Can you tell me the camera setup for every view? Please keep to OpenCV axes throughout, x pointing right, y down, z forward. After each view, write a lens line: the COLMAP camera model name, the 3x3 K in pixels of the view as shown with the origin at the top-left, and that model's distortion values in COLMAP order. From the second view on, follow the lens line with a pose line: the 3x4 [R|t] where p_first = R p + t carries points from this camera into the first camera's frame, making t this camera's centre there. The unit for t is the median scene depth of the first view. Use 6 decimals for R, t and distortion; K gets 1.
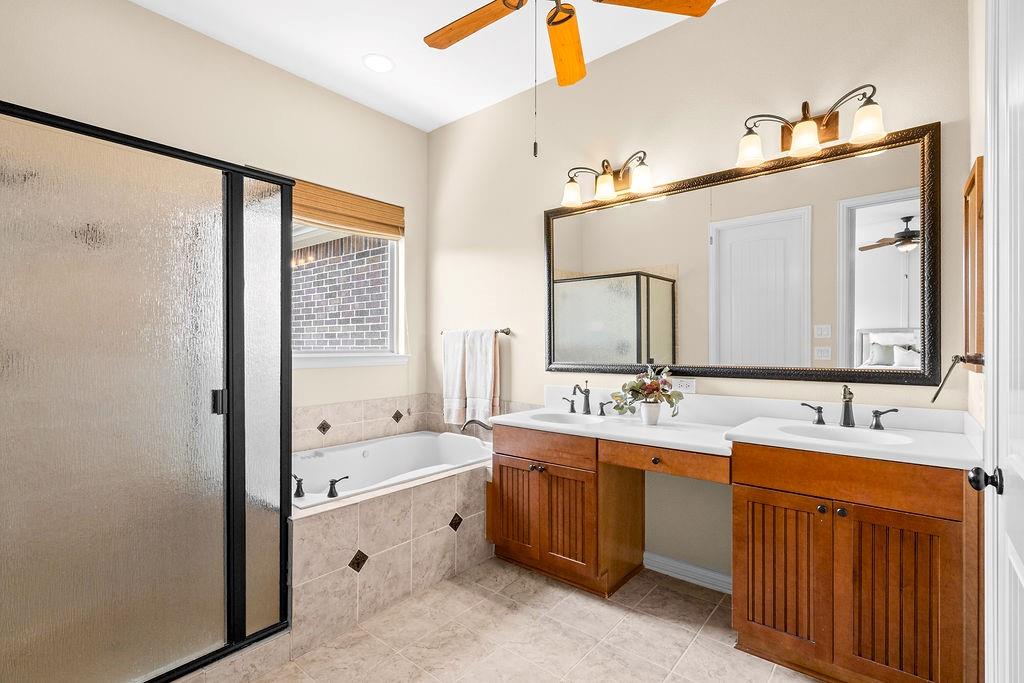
lens RADIAL K [[469.8, 0, 514.3], [0, 469.8, 343.1], [0, 0, 1]] dist [0.001839, 0.000303]
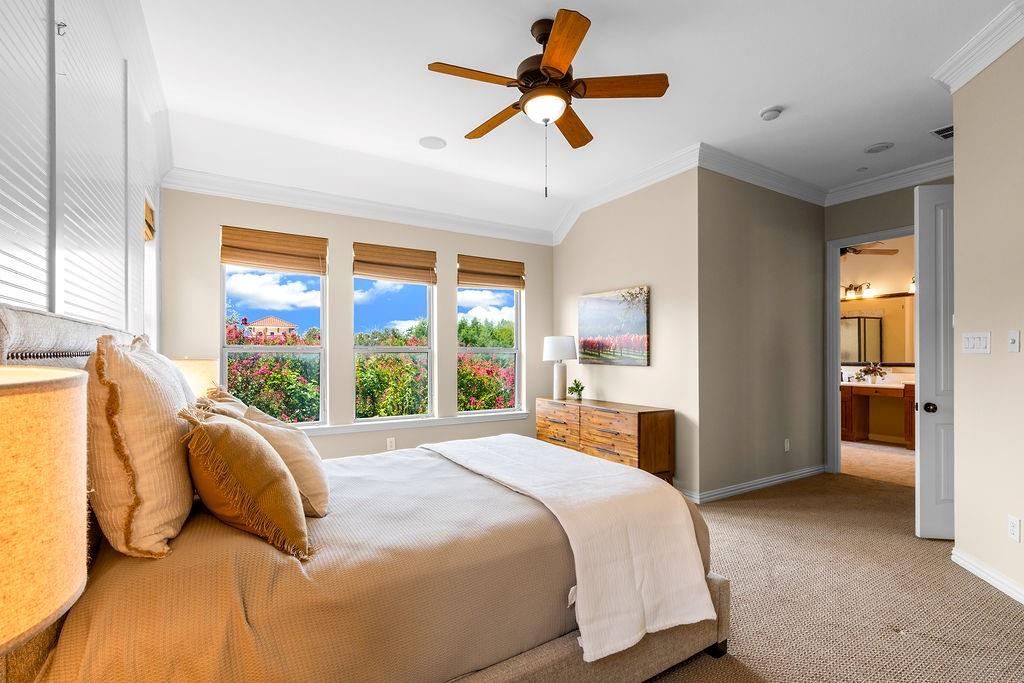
lens RADIAL K [[469.8, 0, 510.0], [0, 469.8, 348.7], [0, 0, 1]] dist [0.001839, 0.000303]
pose [[0.944276, 0.002698, -0.329143, -0.803471], [-0.003255, 0.999994, -0.001141, -0.022954], [0.329138, 0.002149, 0.944279, -2.288128]]
